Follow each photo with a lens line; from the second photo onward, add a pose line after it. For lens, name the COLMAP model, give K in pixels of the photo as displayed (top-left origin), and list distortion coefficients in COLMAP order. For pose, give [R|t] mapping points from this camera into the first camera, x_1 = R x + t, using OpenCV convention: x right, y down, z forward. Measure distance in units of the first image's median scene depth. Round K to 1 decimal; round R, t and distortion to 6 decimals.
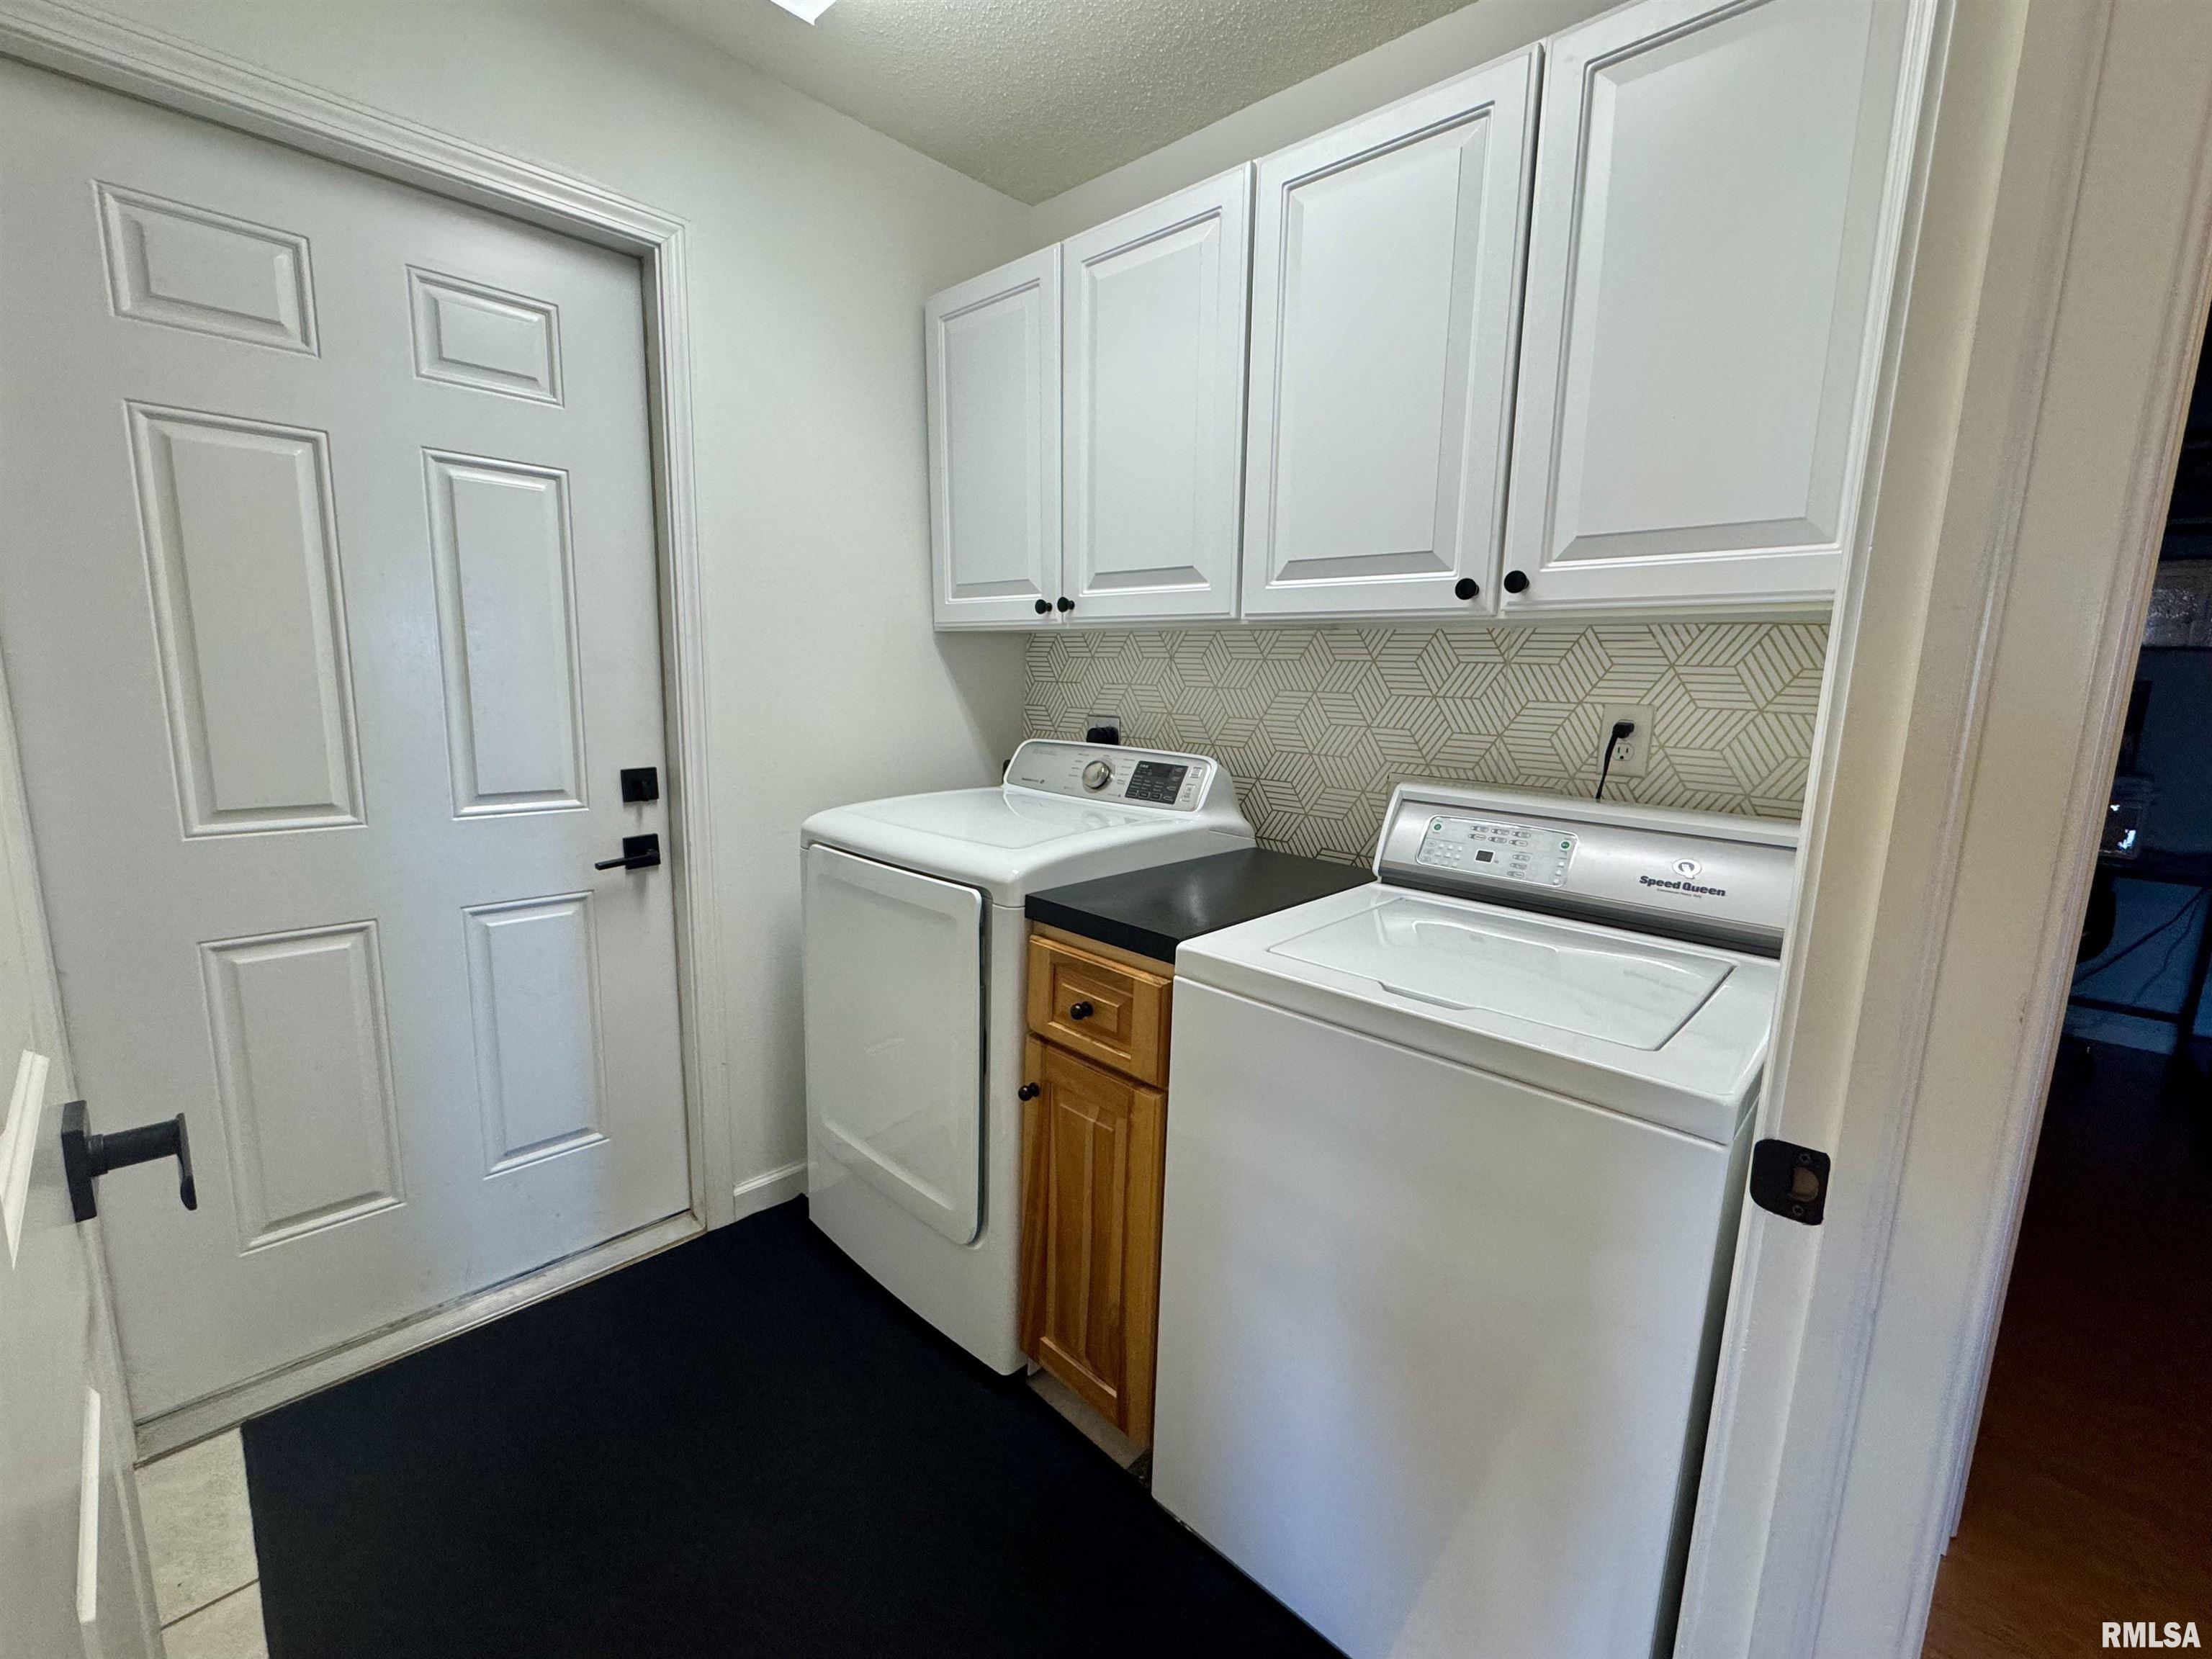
lens RADIAL K [[916.2, 0, 1112.3], [0, 916.2, 822.9], [0, 0, 1]] dist [0.000732, 0.000120]
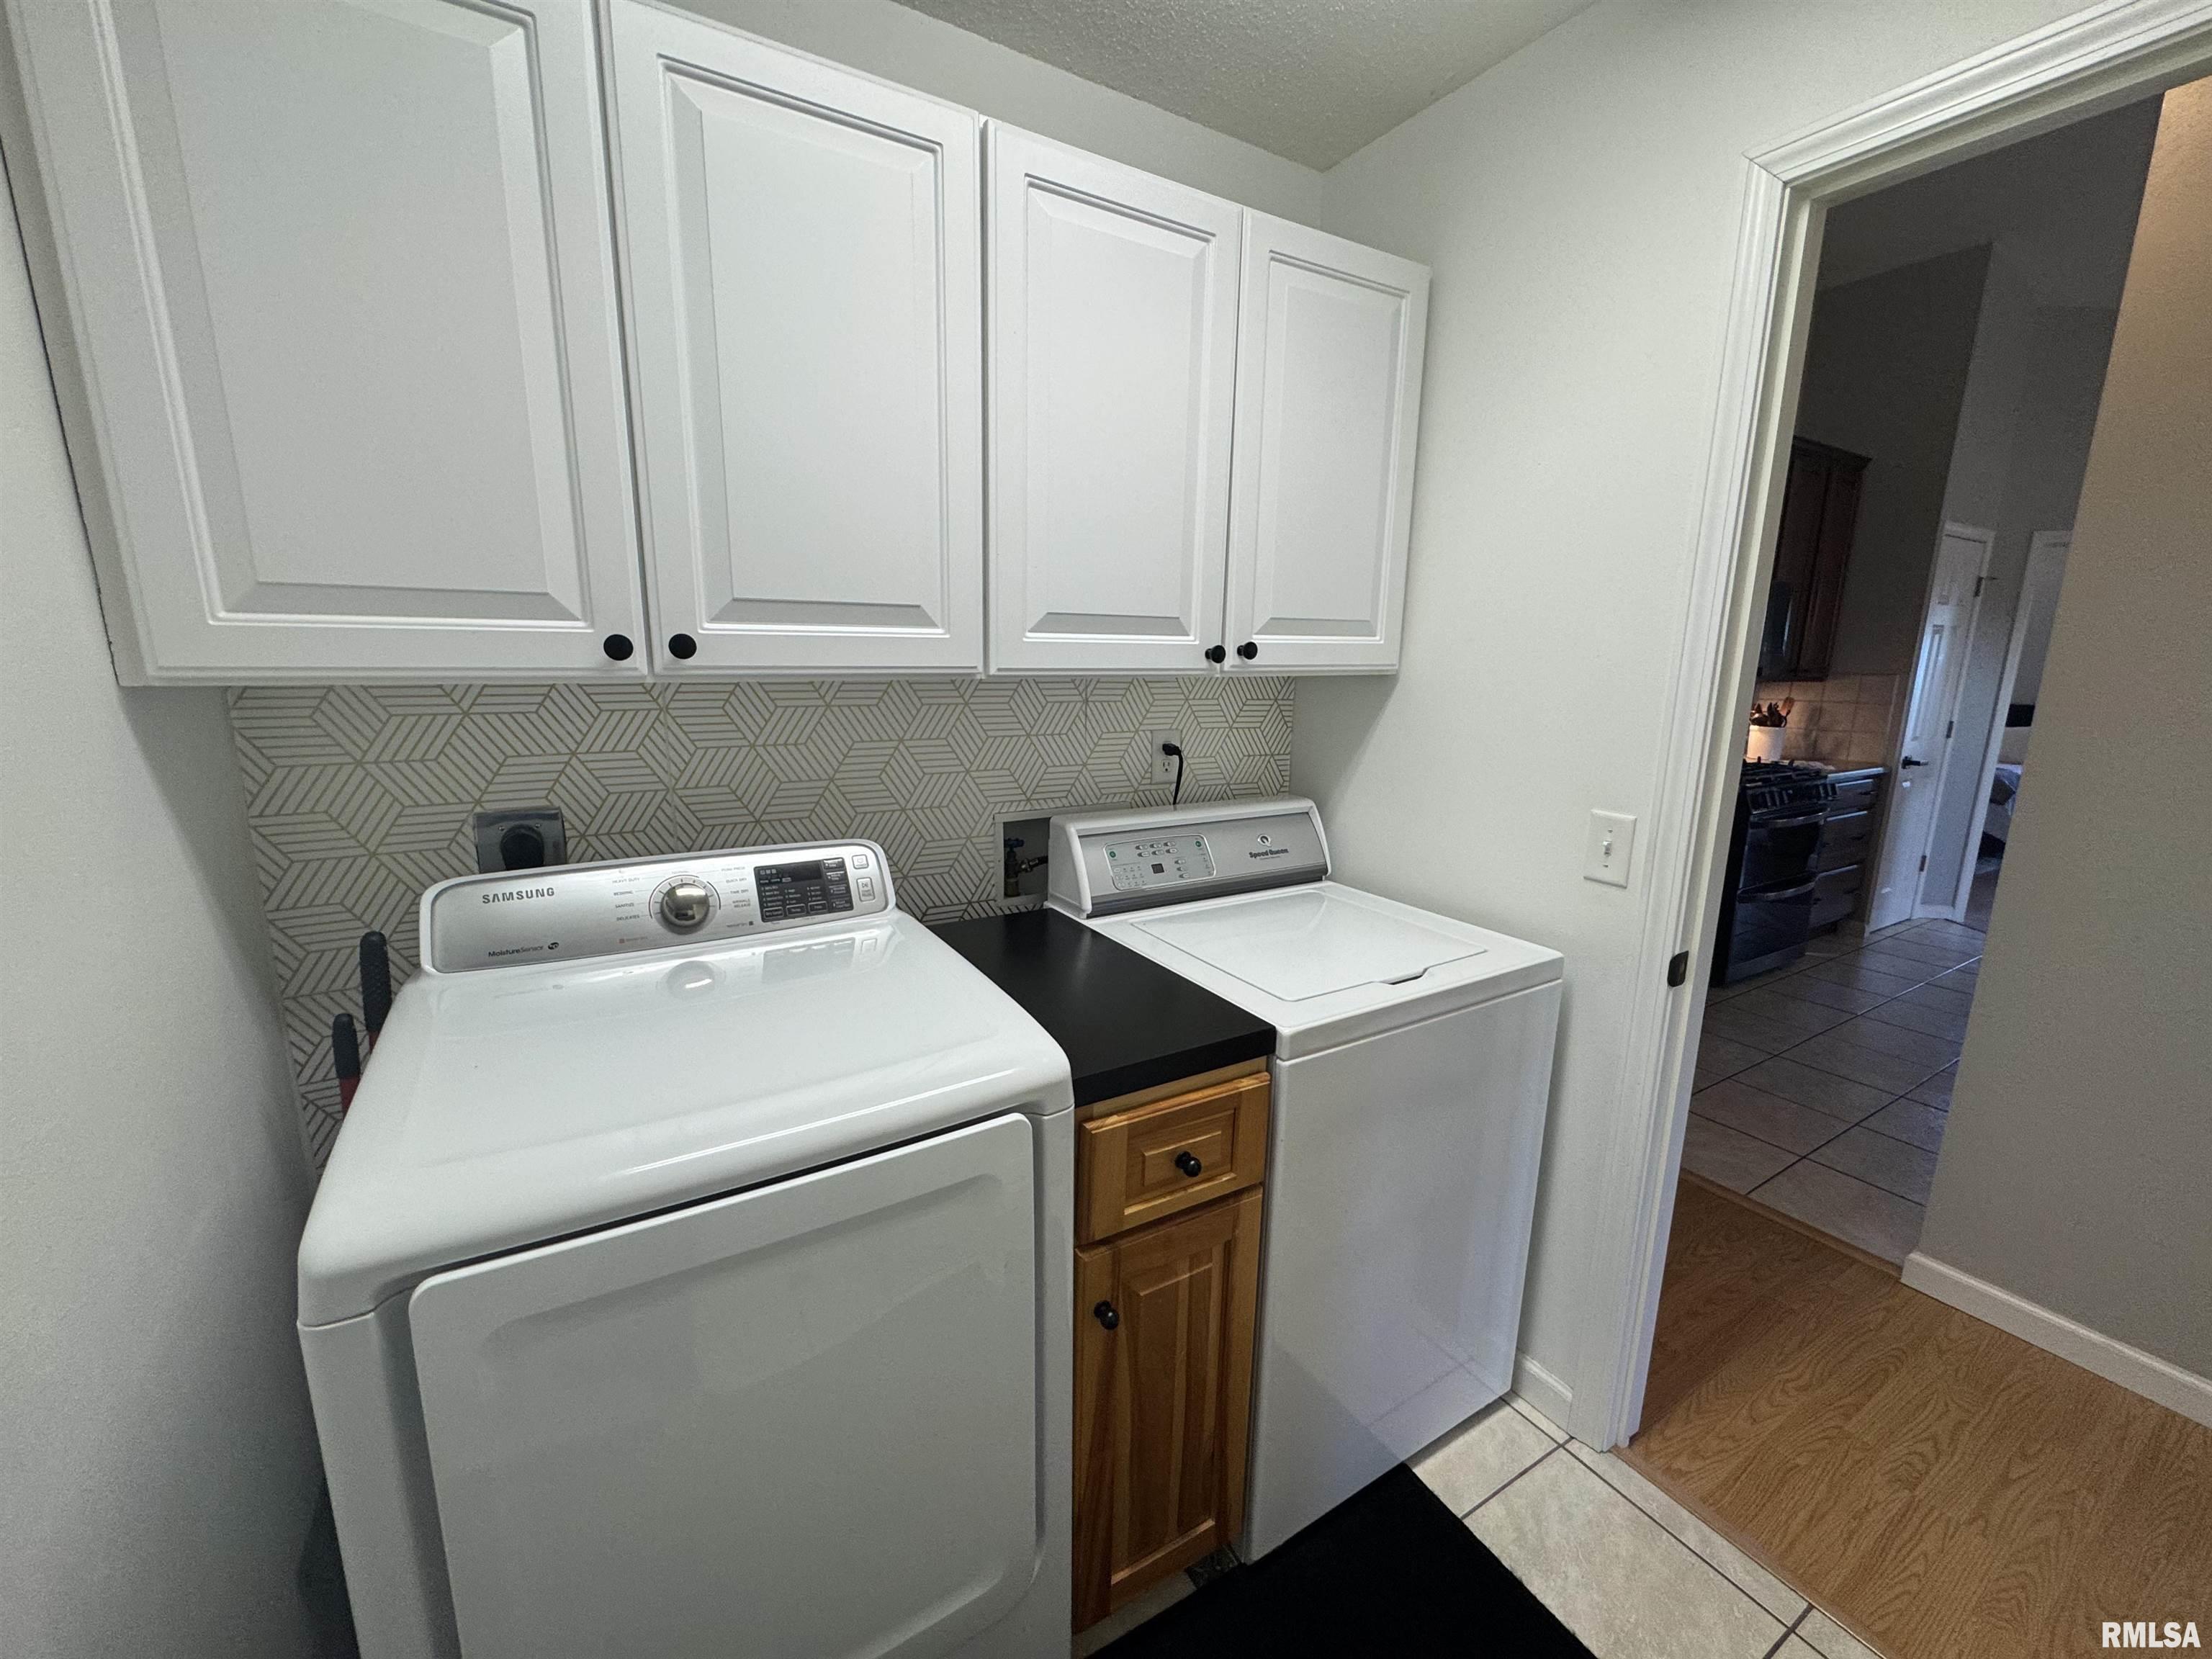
lens RADIAL K [[876.3, 0, 1095.6], [0, 876.3, 827.4], [0, 0, 1]] dist [0.000487, 0.000199]
pose [[0.276993, -0.212234, 0.937140, -0.670997], [0.152645, 0.972636, 0.175155, -0.226577], [-0.948670, 0.094533, 0.301810, 0.720952]]
